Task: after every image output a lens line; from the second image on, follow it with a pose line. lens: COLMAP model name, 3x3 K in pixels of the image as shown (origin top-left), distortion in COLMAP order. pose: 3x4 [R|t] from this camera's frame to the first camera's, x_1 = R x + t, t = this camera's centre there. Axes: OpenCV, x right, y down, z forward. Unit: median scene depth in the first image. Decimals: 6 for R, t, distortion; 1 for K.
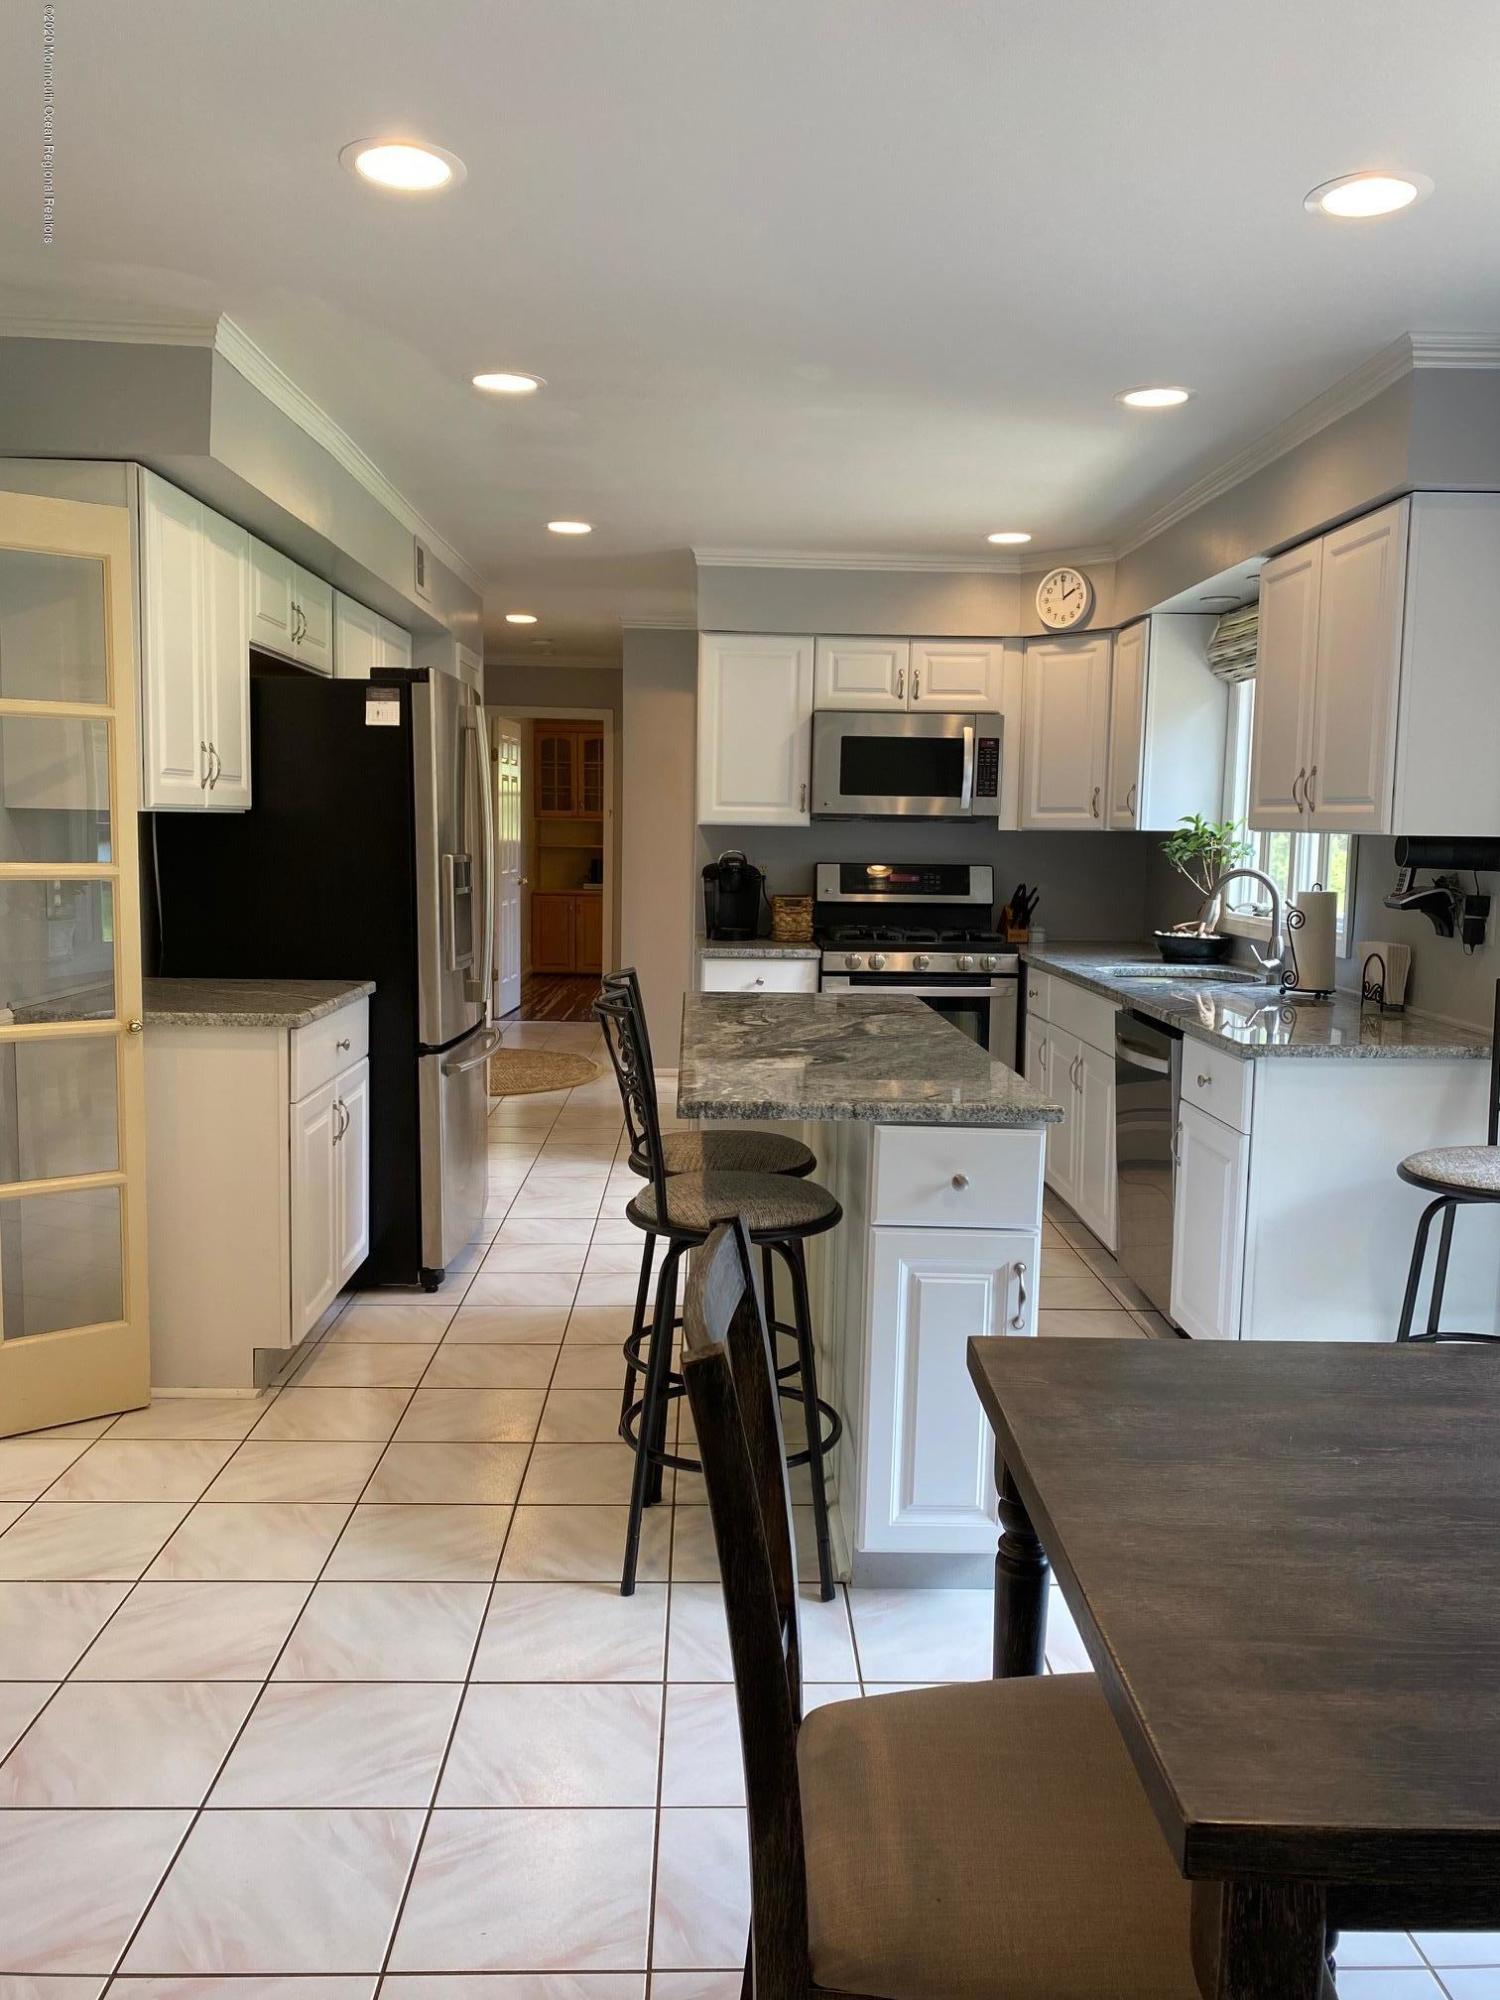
lens RADIAL K [[1507.6, 0, 750.0], [0, 1507.6, 1000.0], [0, 0, 1]] dist [0.045201, -0.054481]
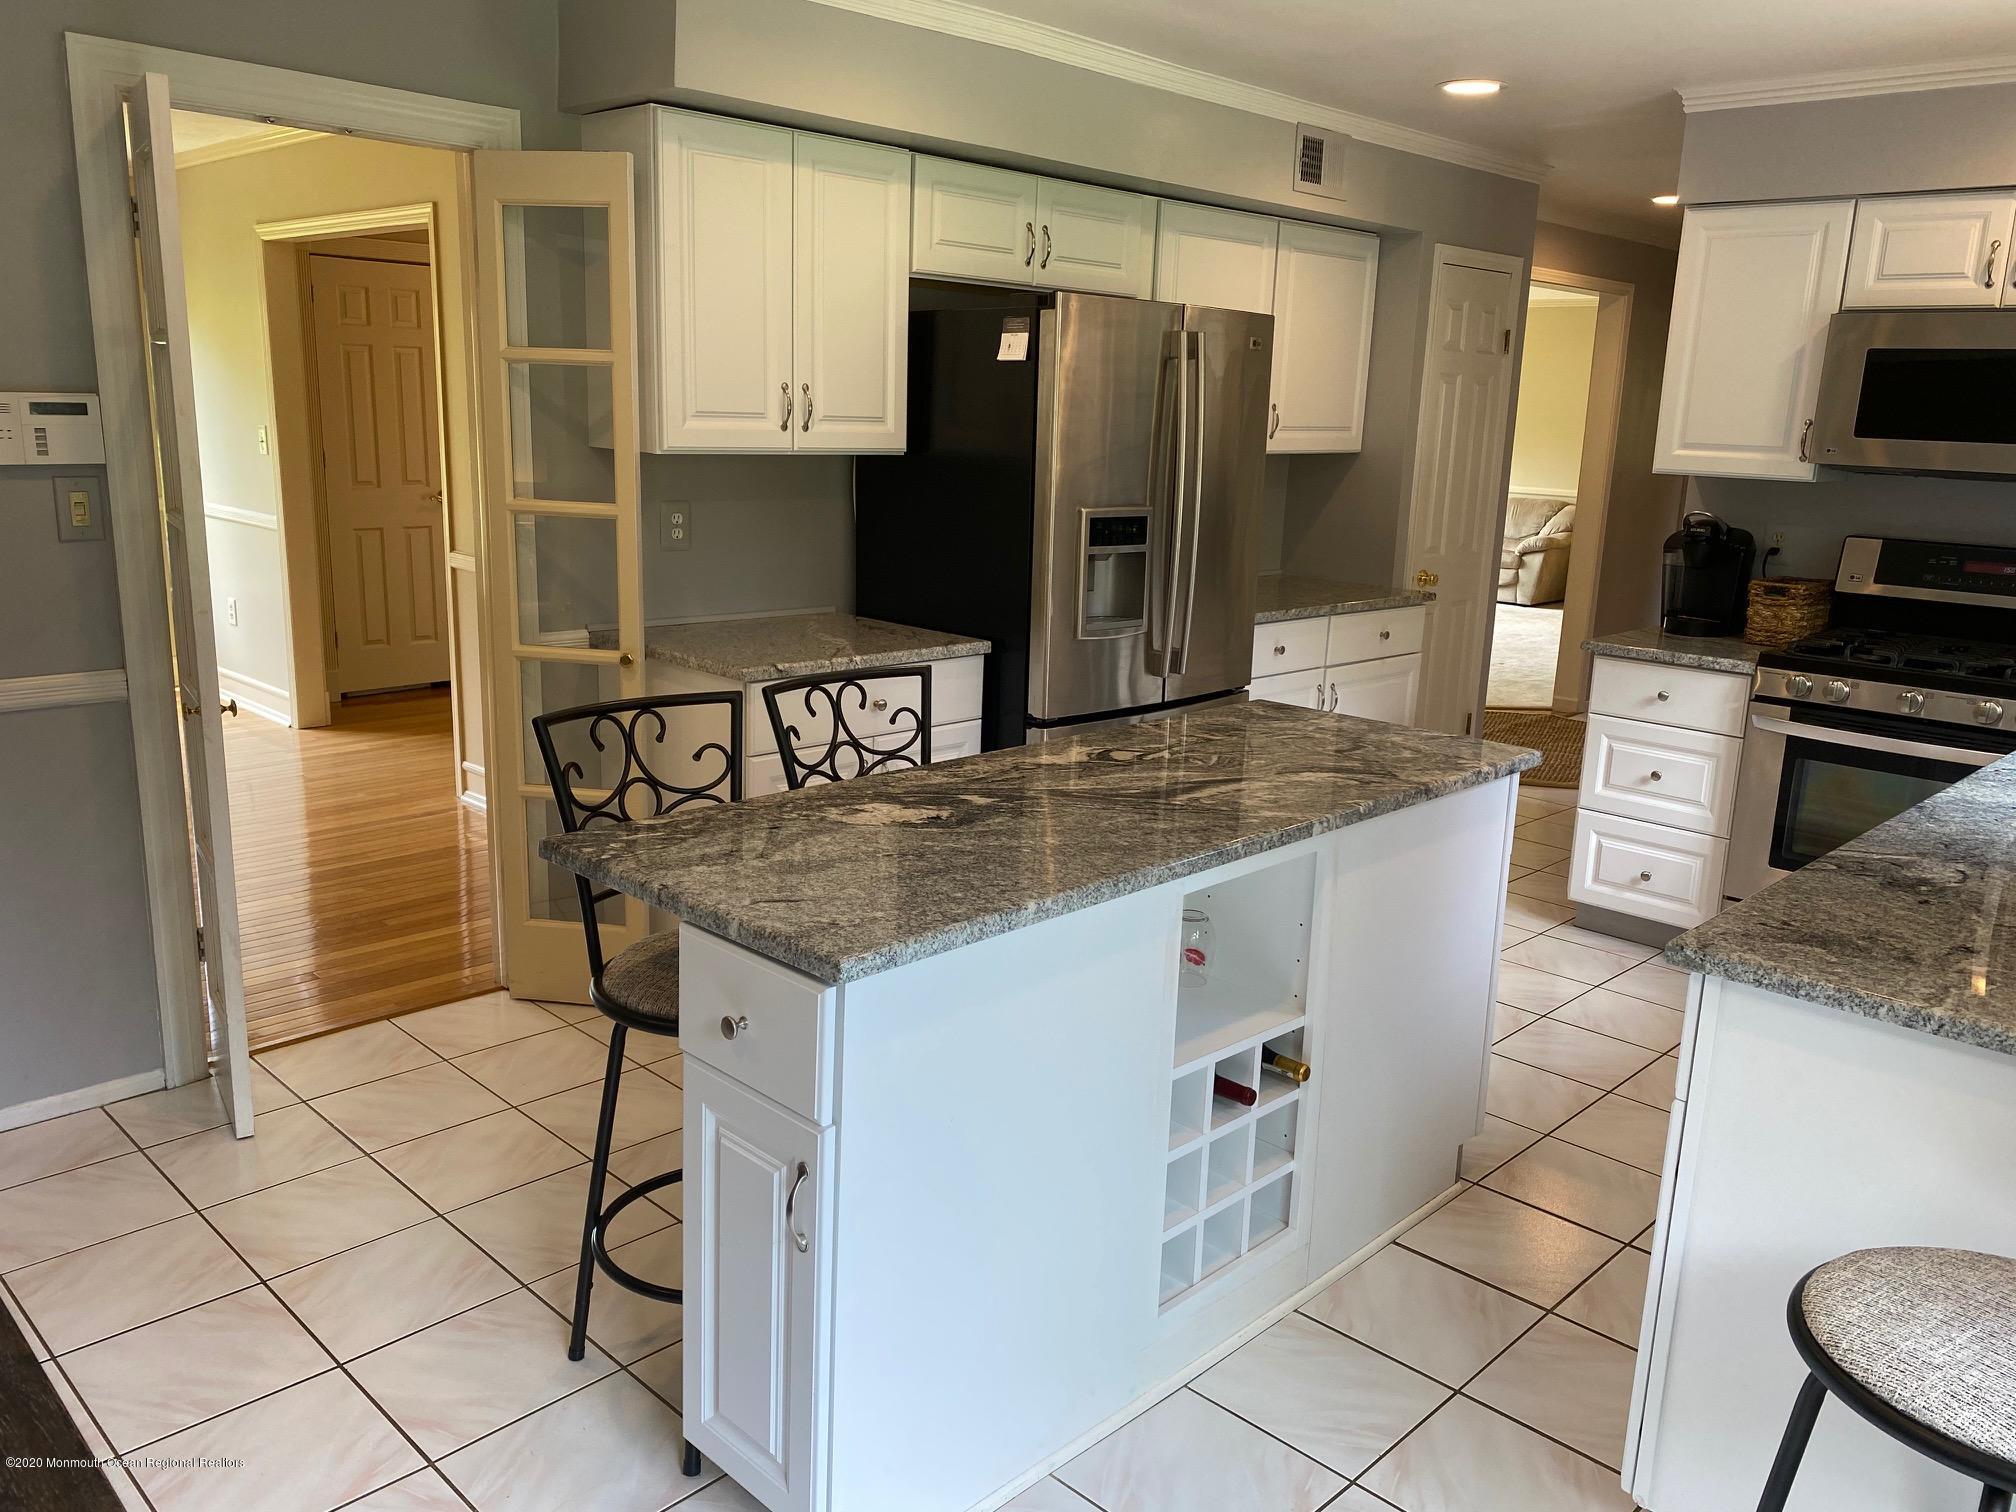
lens RADIAL K [[1519.6, 0, 1008.0], [0, 1519.6, 756.0], [0, 0, 1]] dist [0.045201, -0.054481]
pose [[0.696182, 0.167222, -0.698117, 0.304326], [-0.102873, 0.985693, 0.133518, -0.049220], [0.710456, -0.021136, 0.703425, 0.250168]]
